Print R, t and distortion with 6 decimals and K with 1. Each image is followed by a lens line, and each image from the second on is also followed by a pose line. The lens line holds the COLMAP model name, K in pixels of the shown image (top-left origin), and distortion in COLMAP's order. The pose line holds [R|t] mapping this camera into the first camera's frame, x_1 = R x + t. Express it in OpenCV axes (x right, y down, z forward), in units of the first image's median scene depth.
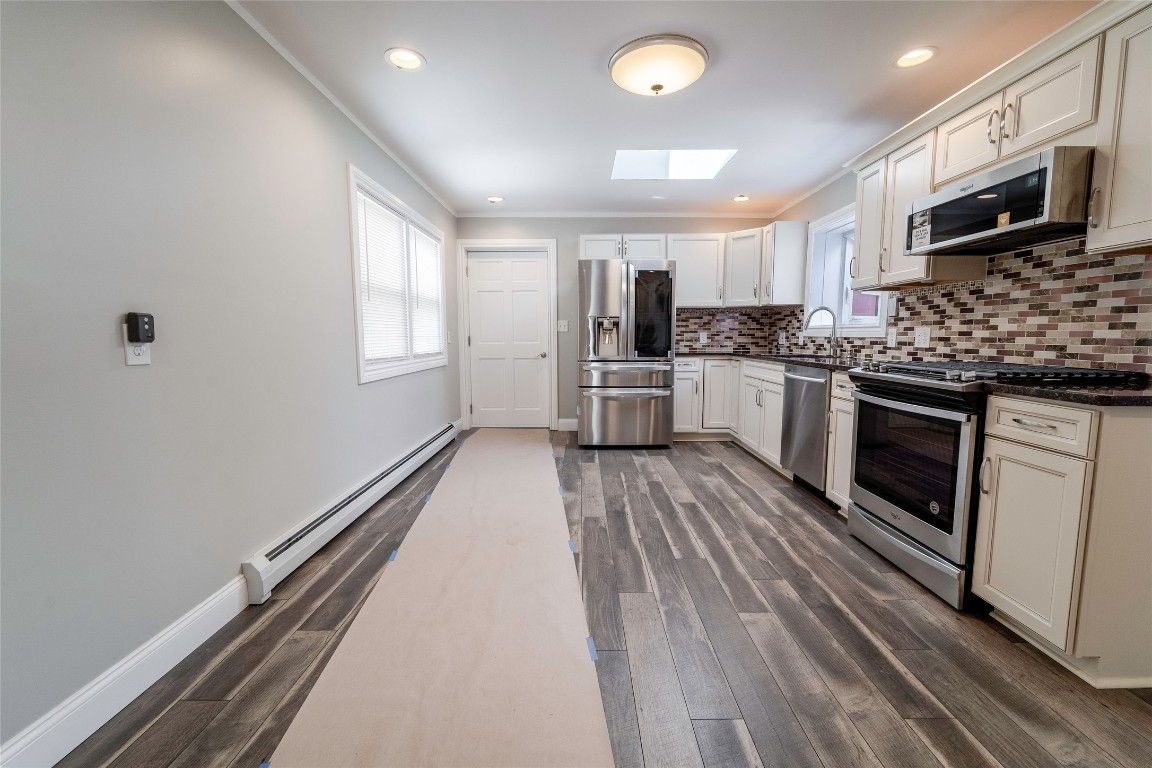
lens RADIAL K [[478.6, 0, 575.0], [0, 478.6, 379.2], [0, 0, 1]] dist [-0.000525, -0.000282]
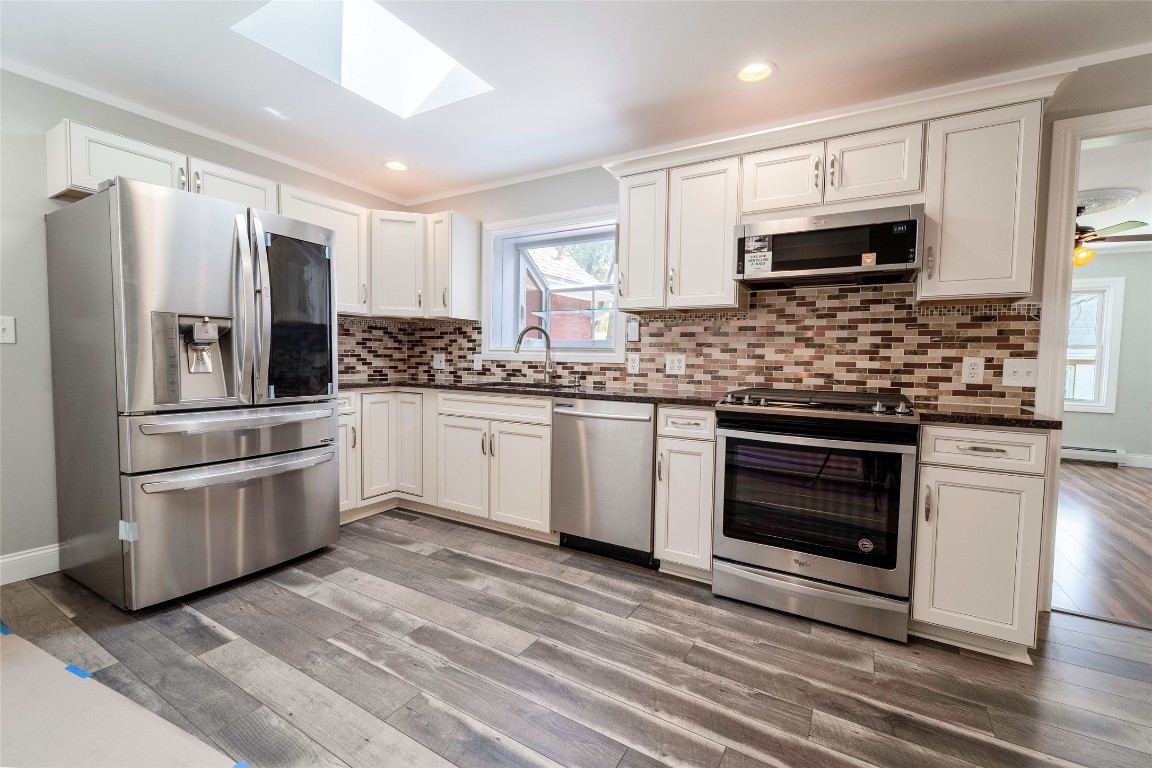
lens RADIAL K [[478.6, 0, 575.0], [0, 478.6, 379.2], [0, 0, 1]] dist [-0.000525, -0.000282]
pose [[0.499470, -0.029176, 0.865840, -0.270319], [0.062421, 0.998047, -0.002377, -0.073326], [-0.864079, 0.055234, 0.500316, 0.750894]]
